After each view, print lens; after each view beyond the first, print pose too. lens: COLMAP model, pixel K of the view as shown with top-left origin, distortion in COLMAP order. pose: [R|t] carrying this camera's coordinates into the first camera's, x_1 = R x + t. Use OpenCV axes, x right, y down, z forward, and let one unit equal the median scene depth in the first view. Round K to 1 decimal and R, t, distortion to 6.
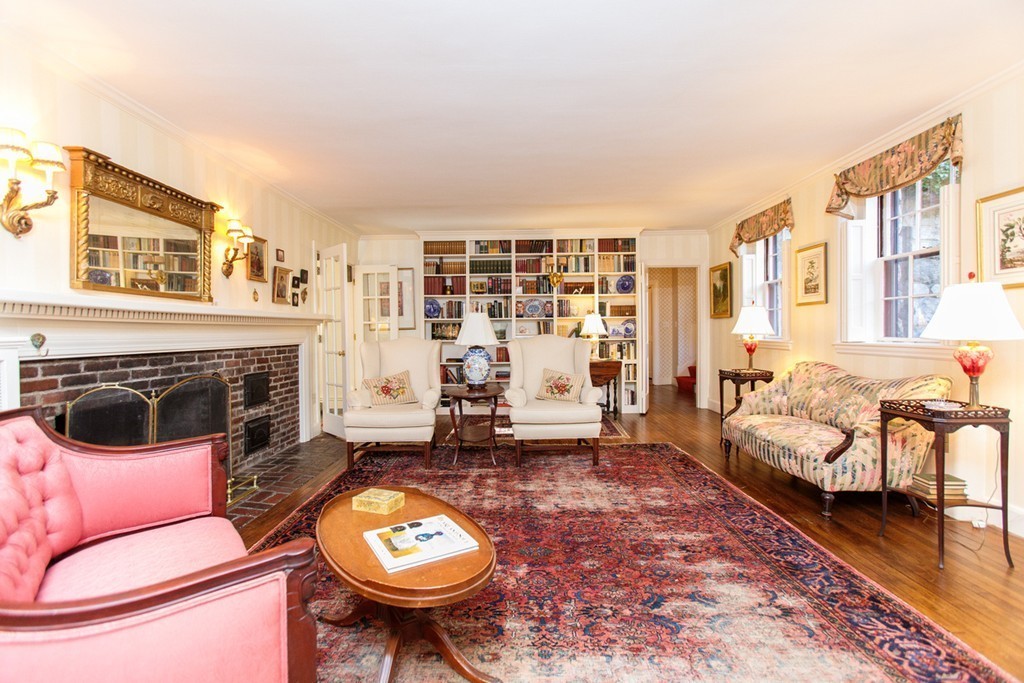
lens RADIAL K [[455.2, 0, 507.3], [0, 455.2, 339.3], [0, 0, 1]] dist [-0.007676, 0.008366]
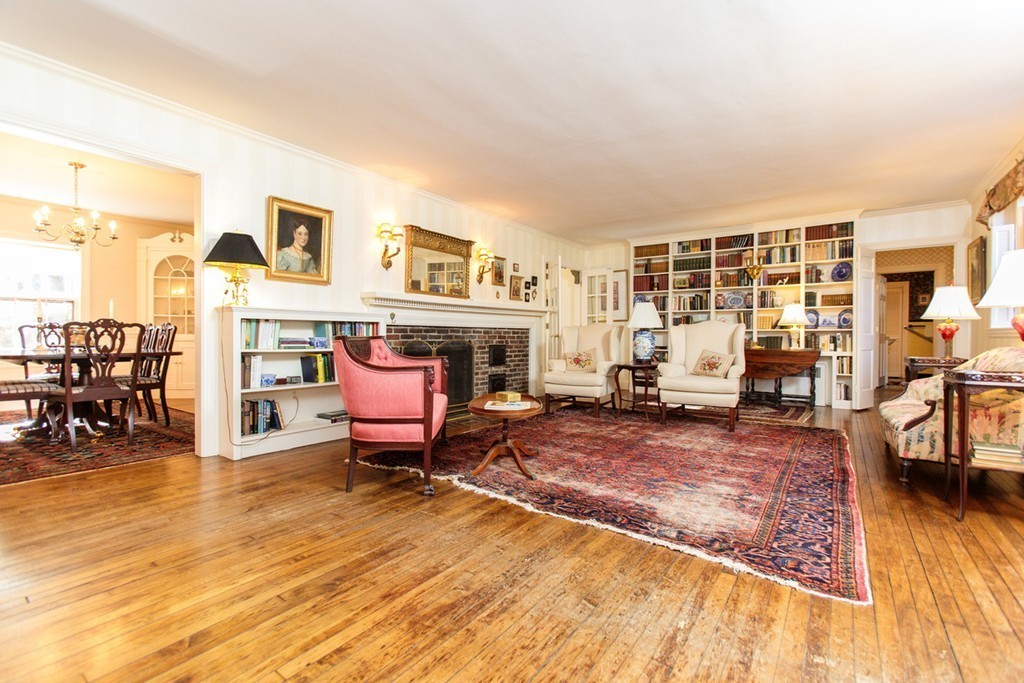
lens RADIAL K [[455.2, 0, 507.9], [0, 455.2, 338.3], [0, 0, 1]] dist [-0.007676, 0.008366]
pose [[0.821521, 0.018348, -0.569883, 0.444974], [-0.023244, 0.999729, -0.001321, 0.065532], [0.569704, 0.014331, 0.821725, -0.316912]]
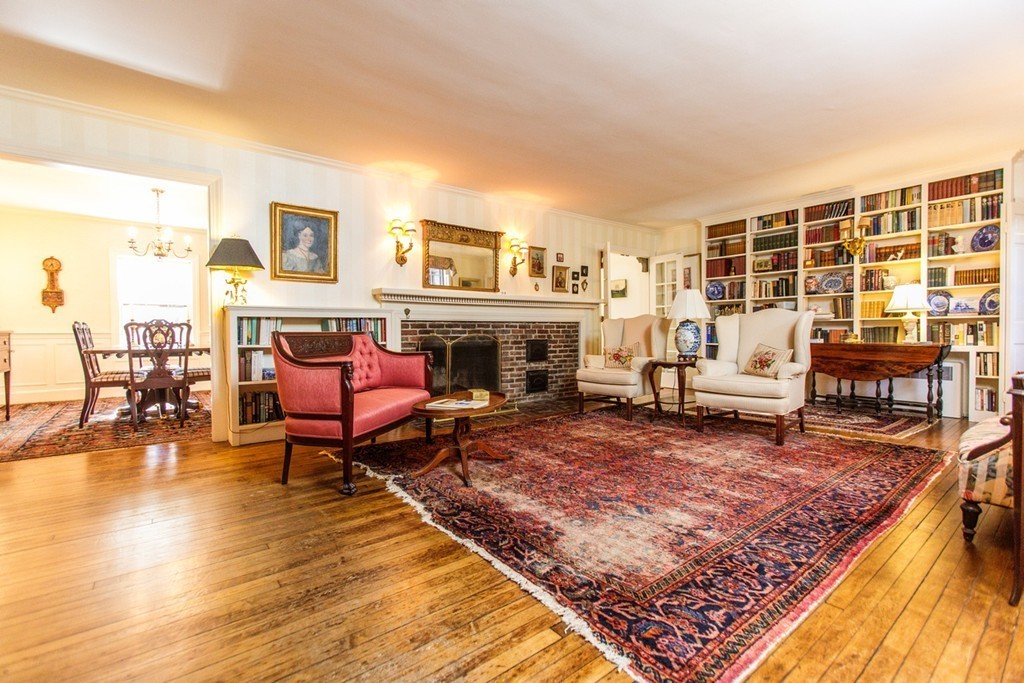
lens RADIAL K [[455.2, 0, 506.6], [0, 455.2, 338.6], [0, 0, 1]] dist [-0.007676, 0.008366]
pose [[0.637079, 0.019702, -0.770547, 0.643890], [-0.012898, 0.999806, 0.014901, 0.062193], [0.770691, 0.000446, 0.637209, -0.025822]]
